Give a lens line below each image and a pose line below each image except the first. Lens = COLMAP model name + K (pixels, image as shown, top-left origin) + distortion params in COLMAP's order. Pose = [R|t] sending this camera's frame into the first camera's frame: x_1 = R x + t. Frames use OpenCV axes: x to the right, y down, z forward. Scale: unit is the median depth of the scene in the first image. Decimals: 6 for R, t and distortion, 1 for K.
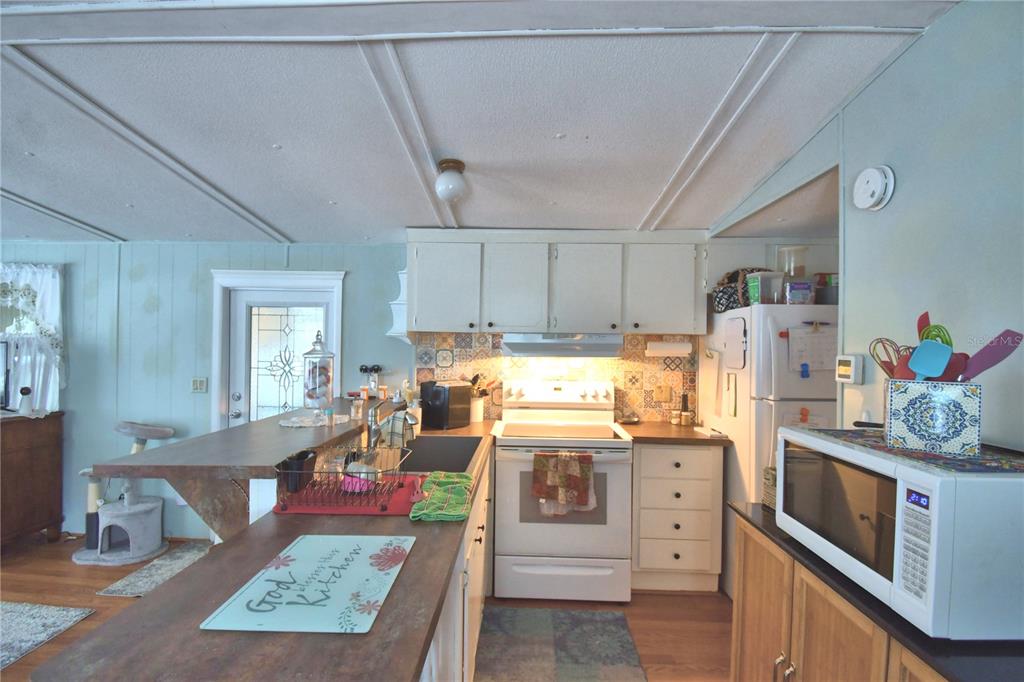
lens RADIAL K [[468.0, 0, 512.0], [0, 468.0, 341.0], [0, 0, 1]] dist [0.017159, -0.026220]
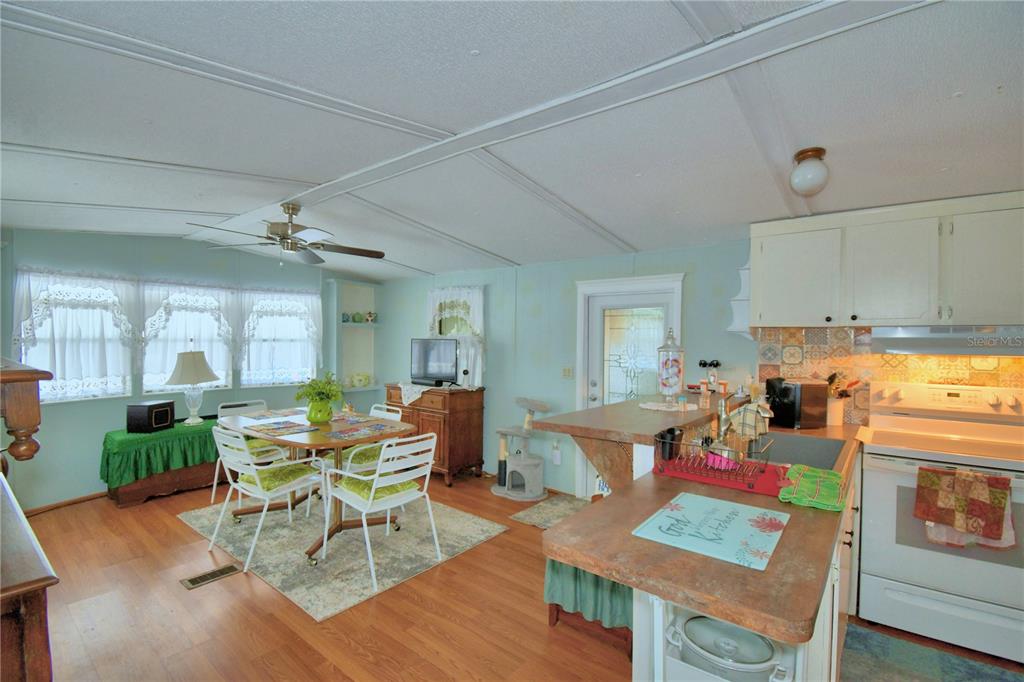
lens RADIAL K [[459.7, 0, 512.0], [0, 459.7, 341.0], [0, 0, 1]] dist [0.015567, -0.024744]
pose [[0.791142, -0.002572, -0.611627, -0.024802], [0.005209, 0.999983, 0.002533, 0.004121], [0.611610, -0.005190, 0.791142, -0.094928]]
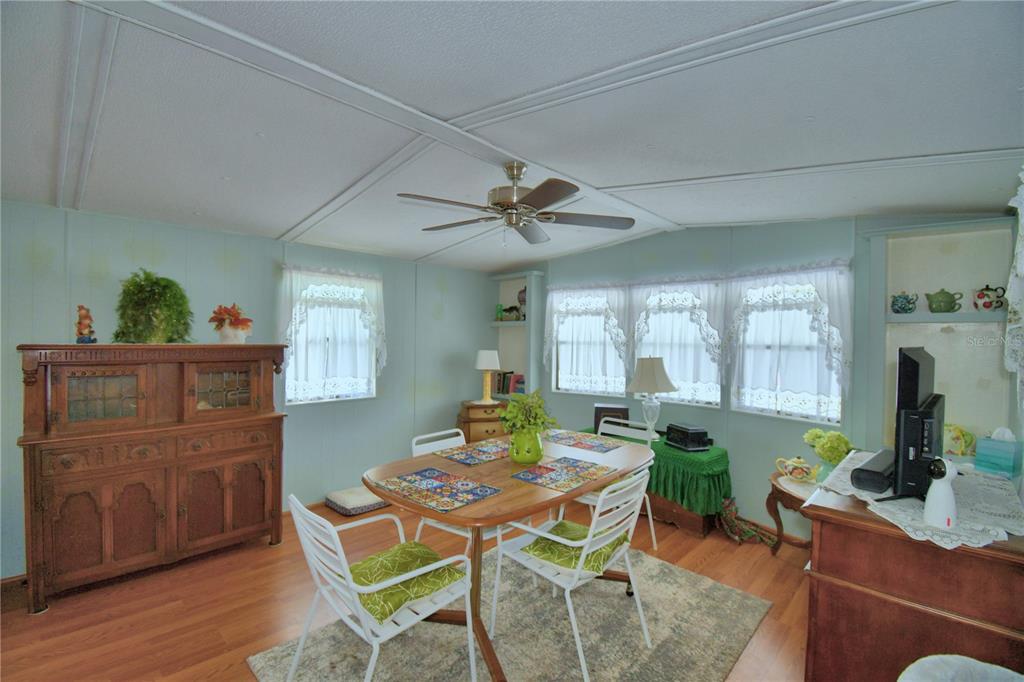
lens RADIAL K [[447.3, 0, 512.0], [0, 447.3, 341.0], [0, 0, 1]] dist [0.014844, -0.021848]
pose [[-0.670675, -0.025834, -0.741302, -0.520956], [-0.025544, 0.999605, -0.011725, 0.015769], [0.741312, 0.011072, -0.671070, 1.004344]]
